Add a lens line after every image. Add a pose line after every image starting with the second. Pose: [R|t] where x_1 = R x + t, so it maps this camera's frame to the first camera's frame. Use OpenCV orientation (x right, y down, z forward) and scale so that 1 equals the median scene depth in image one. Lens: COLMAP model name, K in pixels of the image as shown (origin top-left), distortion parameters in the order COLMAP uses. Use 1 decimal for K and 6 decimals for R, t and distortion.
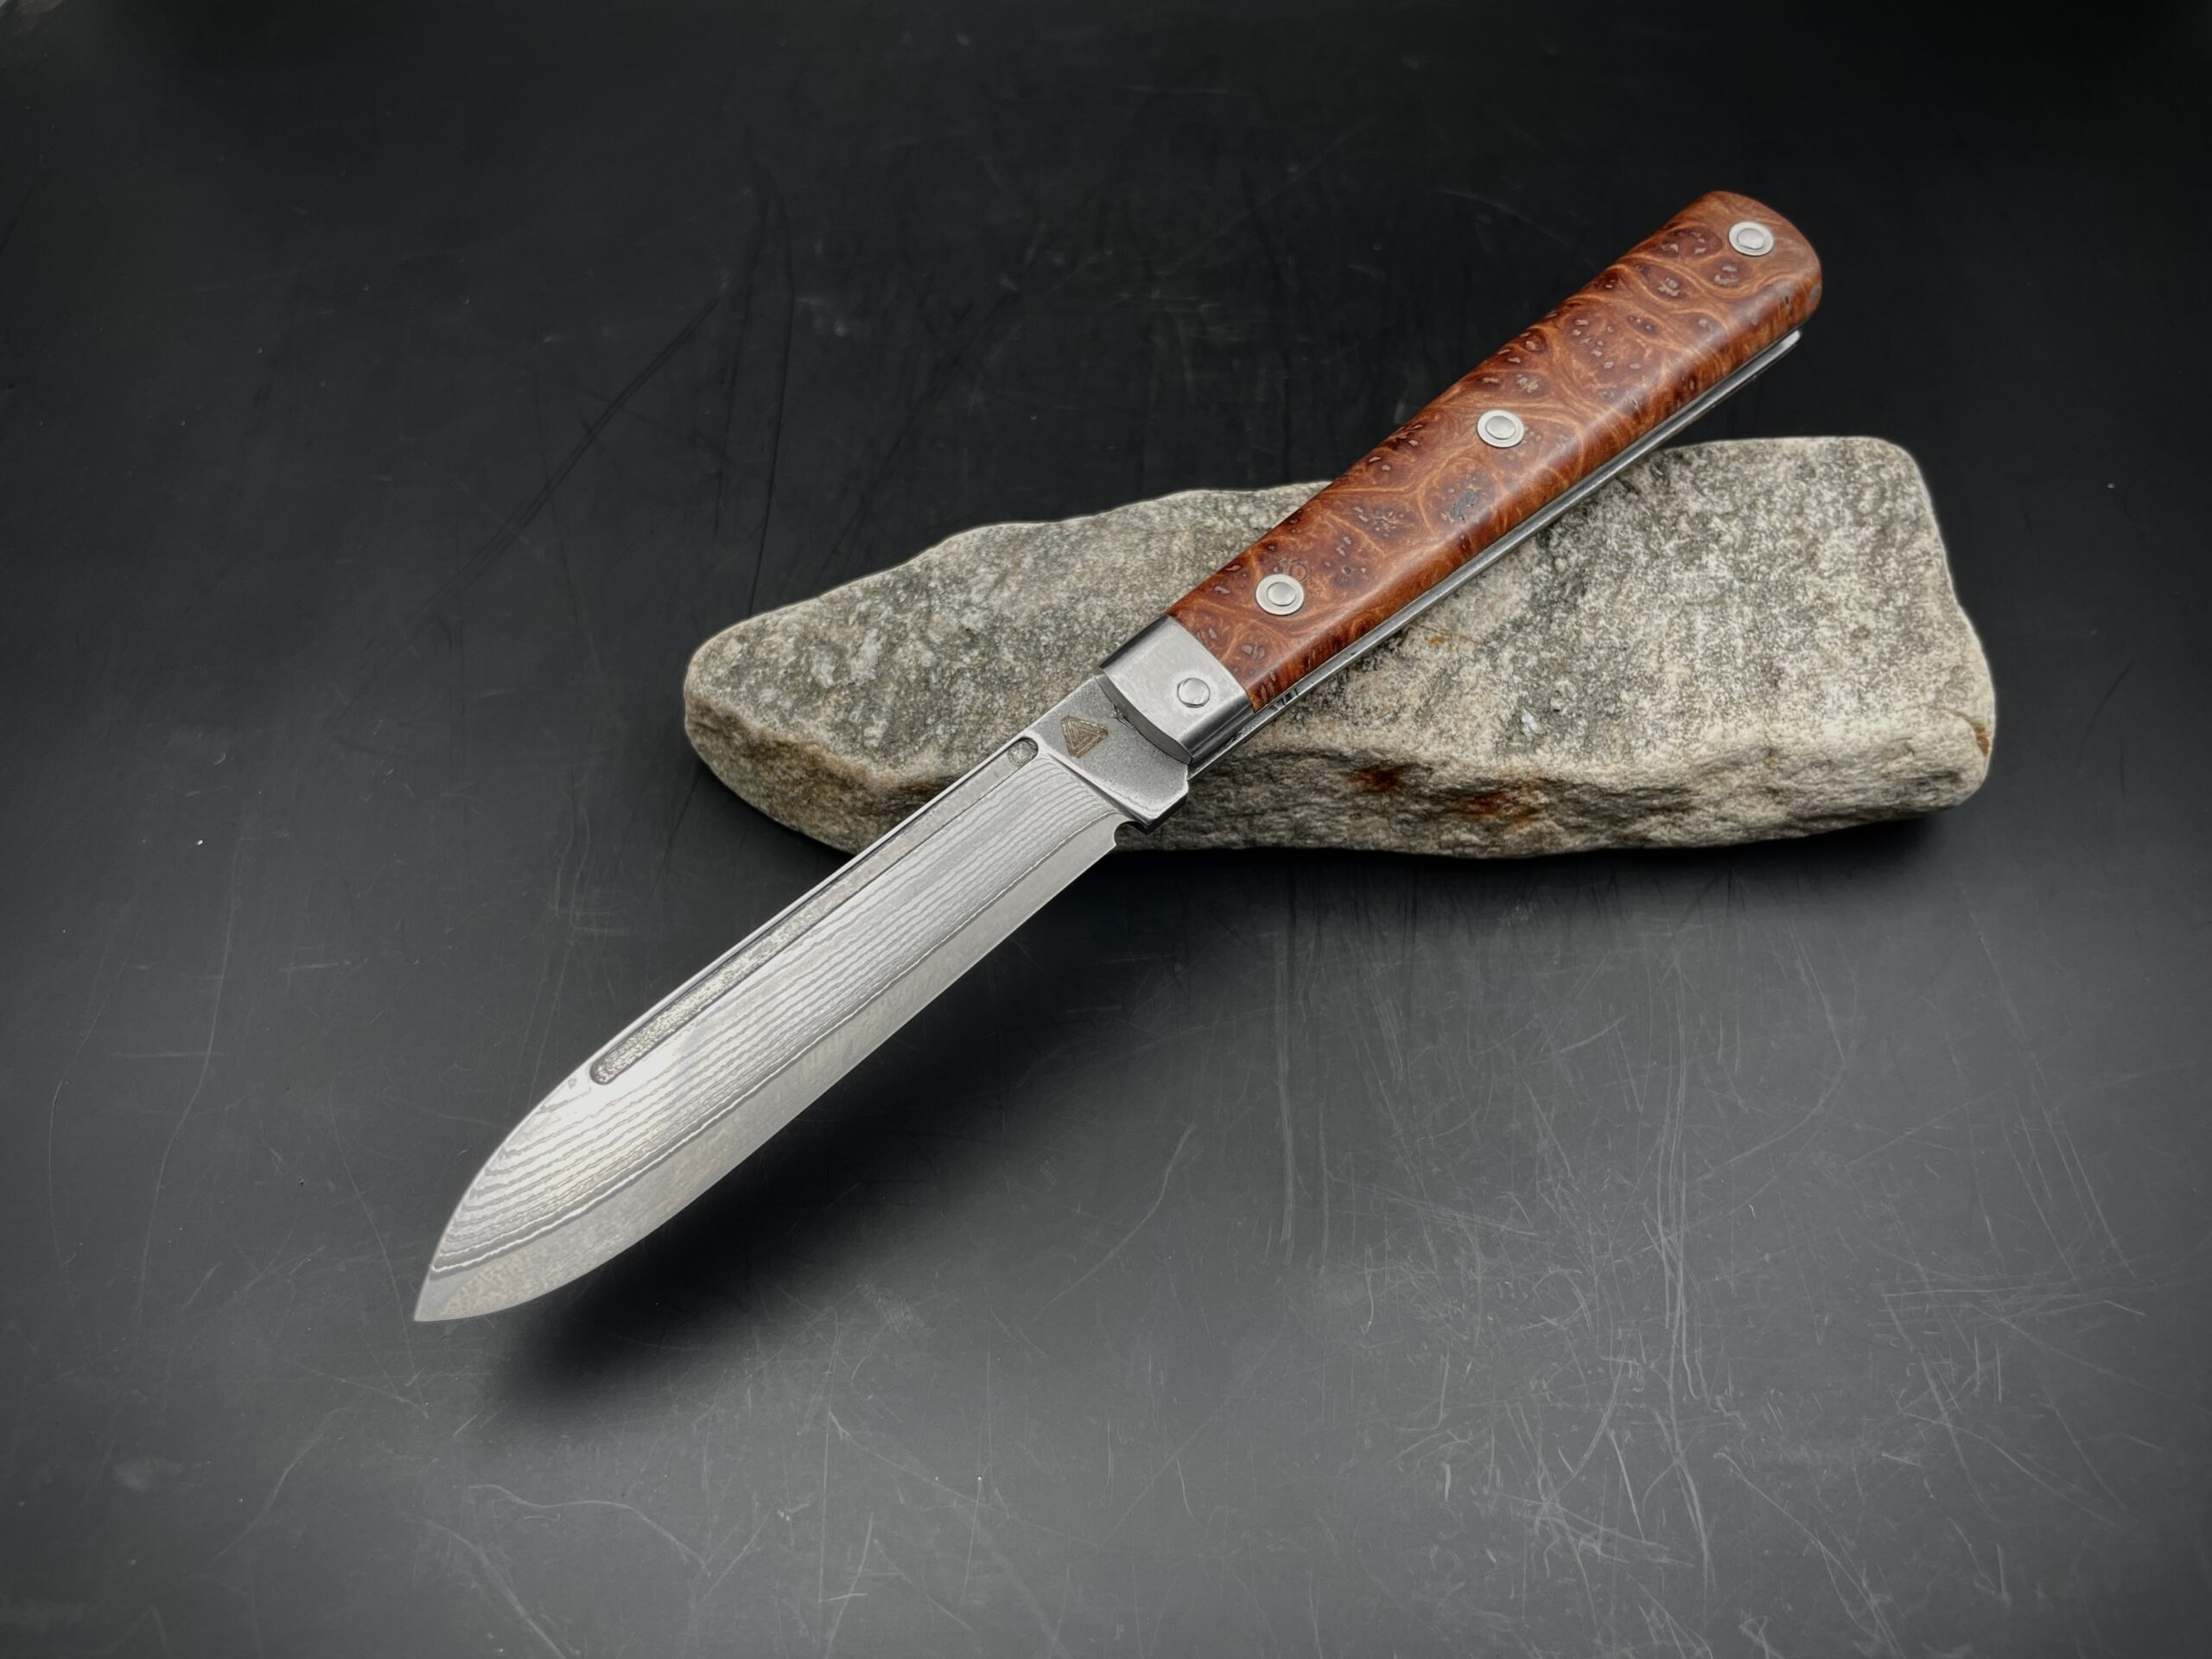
lens RADIAL K [[1705.5, 0, 1104.5], [0, 1705.5, 816.6], [0, 0, 1]] dist [0.101287, -0.224846]
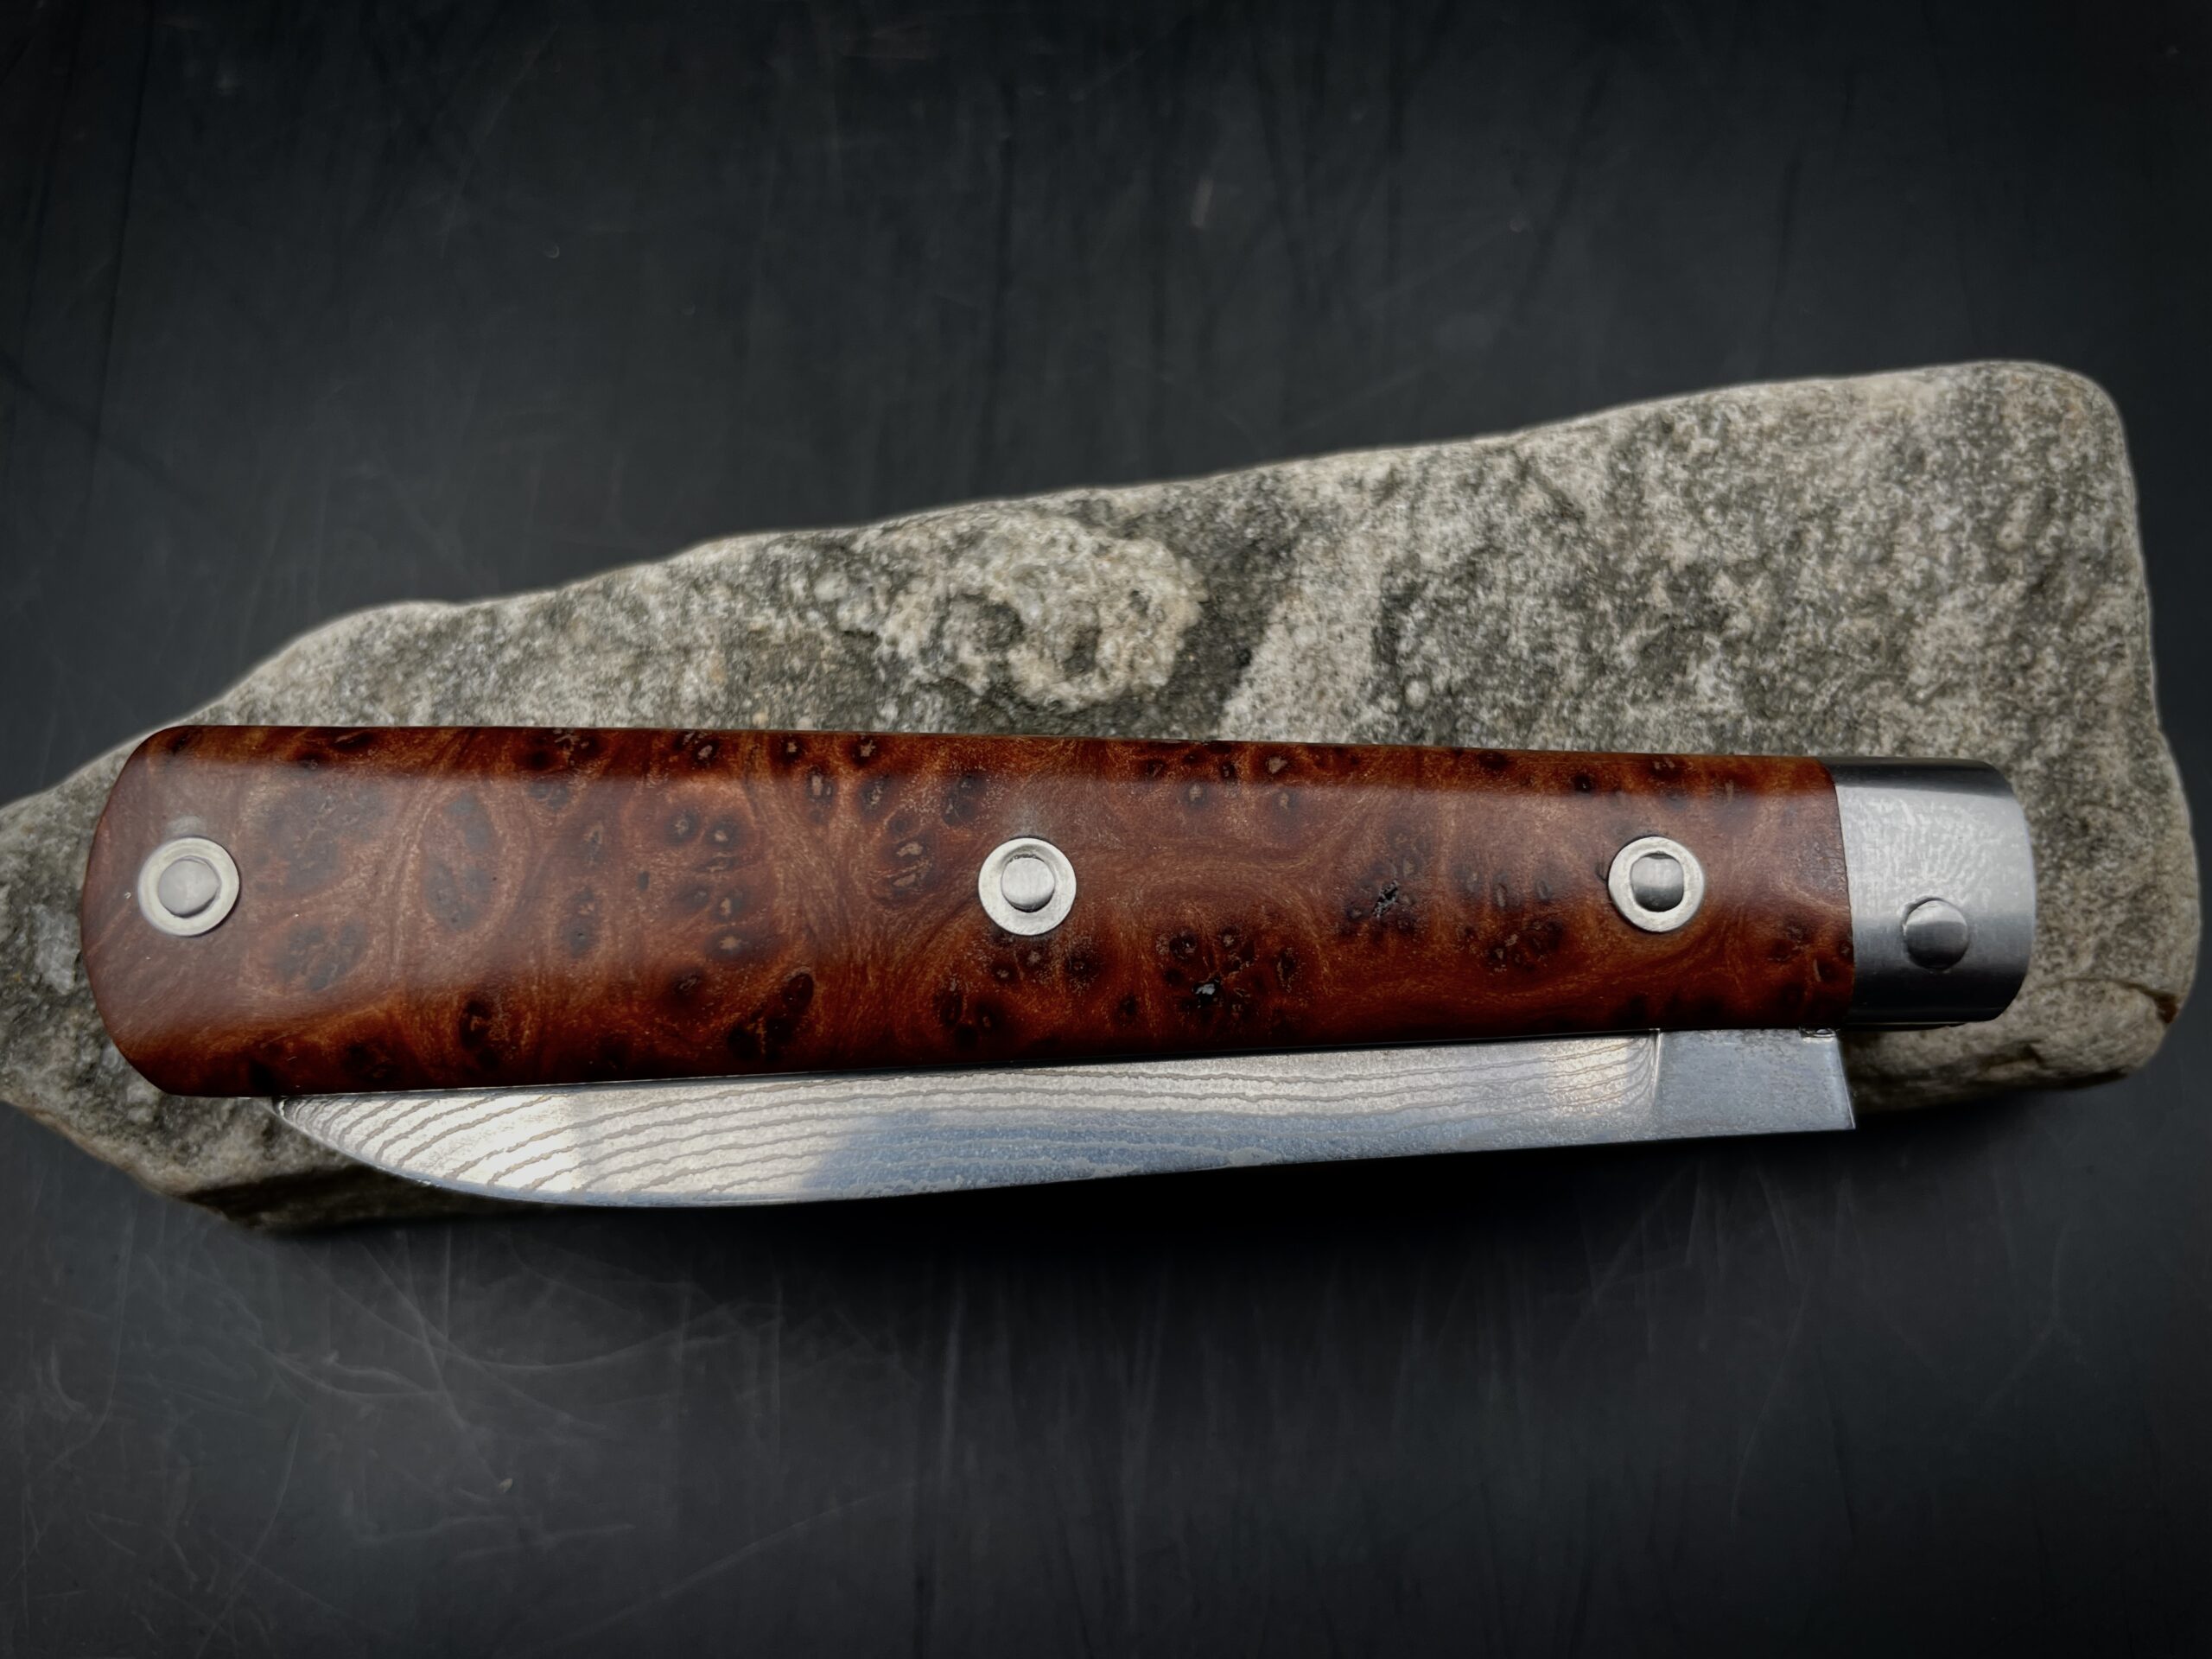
lens RADIAL K [[1742.5, 0, 1111.1], [0, 1742.5, 826.9], [0, 0, 1]] dist [0.051998, -0.128840]
pose [[0.999194, -0.028303, -0.028472, 0.190289], [0.036187, 0.942069, 0.333460, -0.298869], [0.017385, -0.334221, 0.942334, 0.490666]]
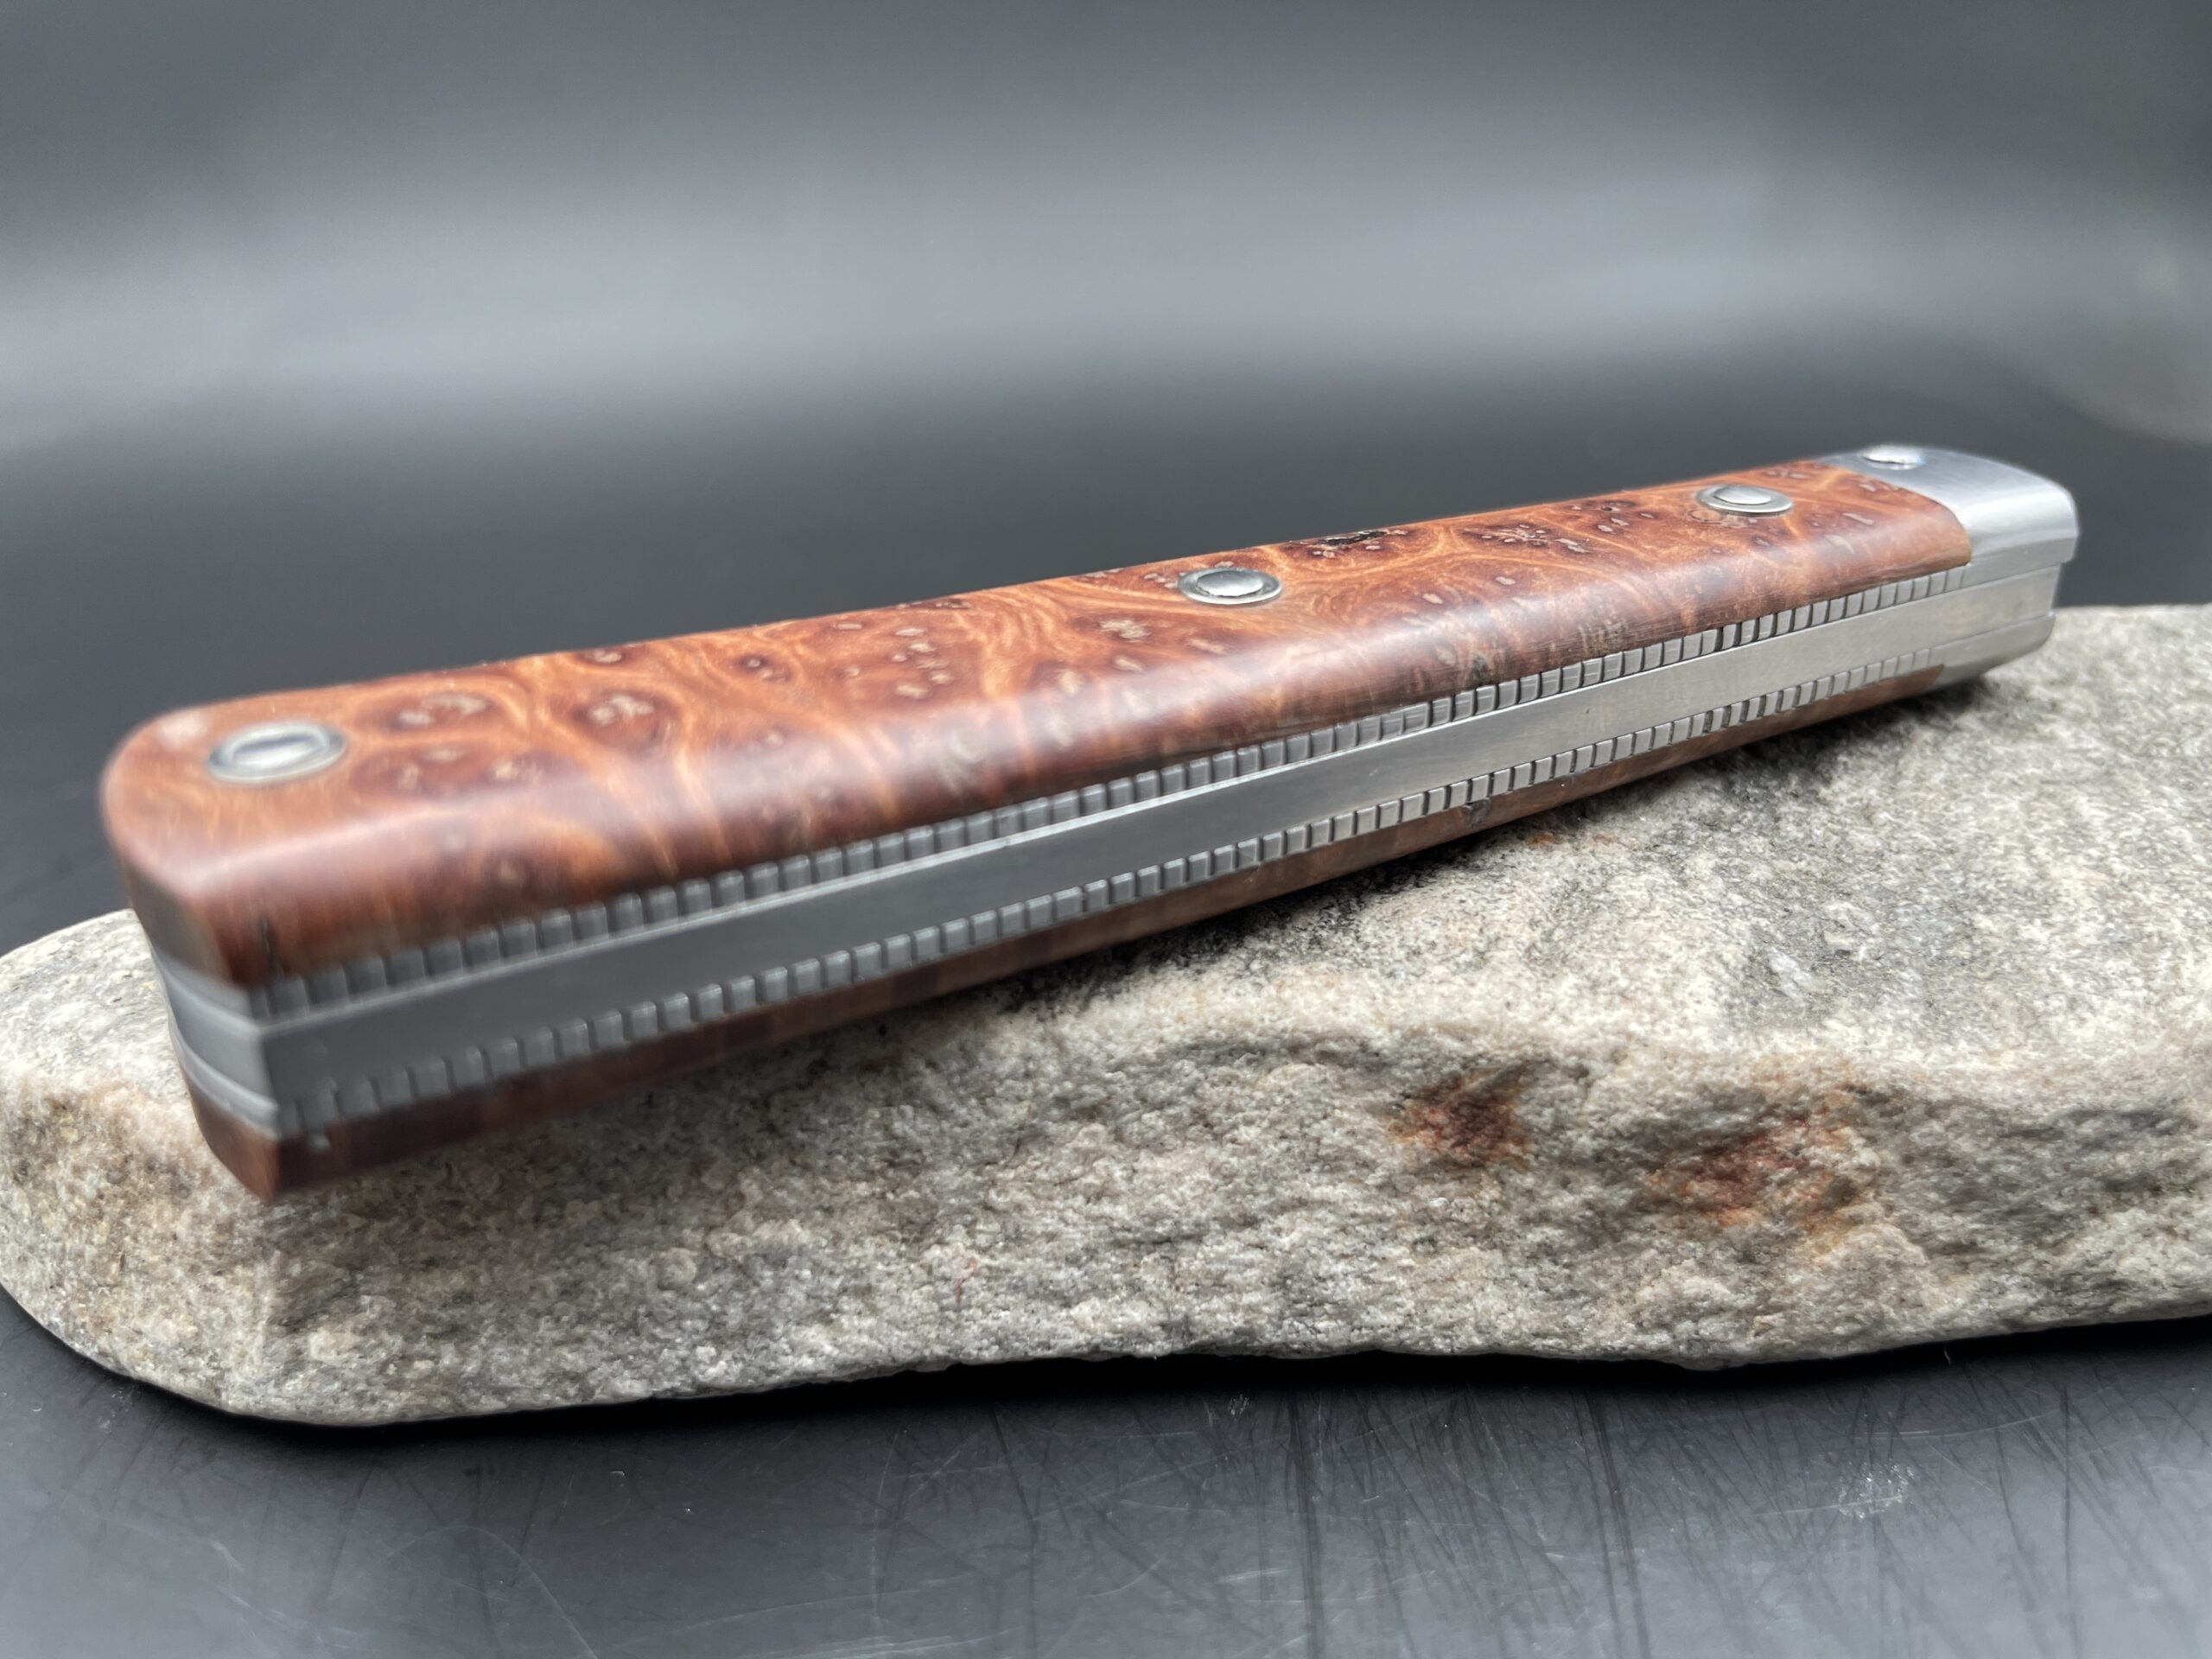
lens RADIAL K [[1802.8, 0, 1113.6], [0, 1802.8, 822.9], [0, 0, 1]] dist [-0.001669, -0.061817]
pose [[0.998767, -0.049632, -0.000555, 0.077812], [0.041806, 0.847209, -0.529612, 0.143804], [0.026755, 0.528937, 0.848240, 0.579921]]
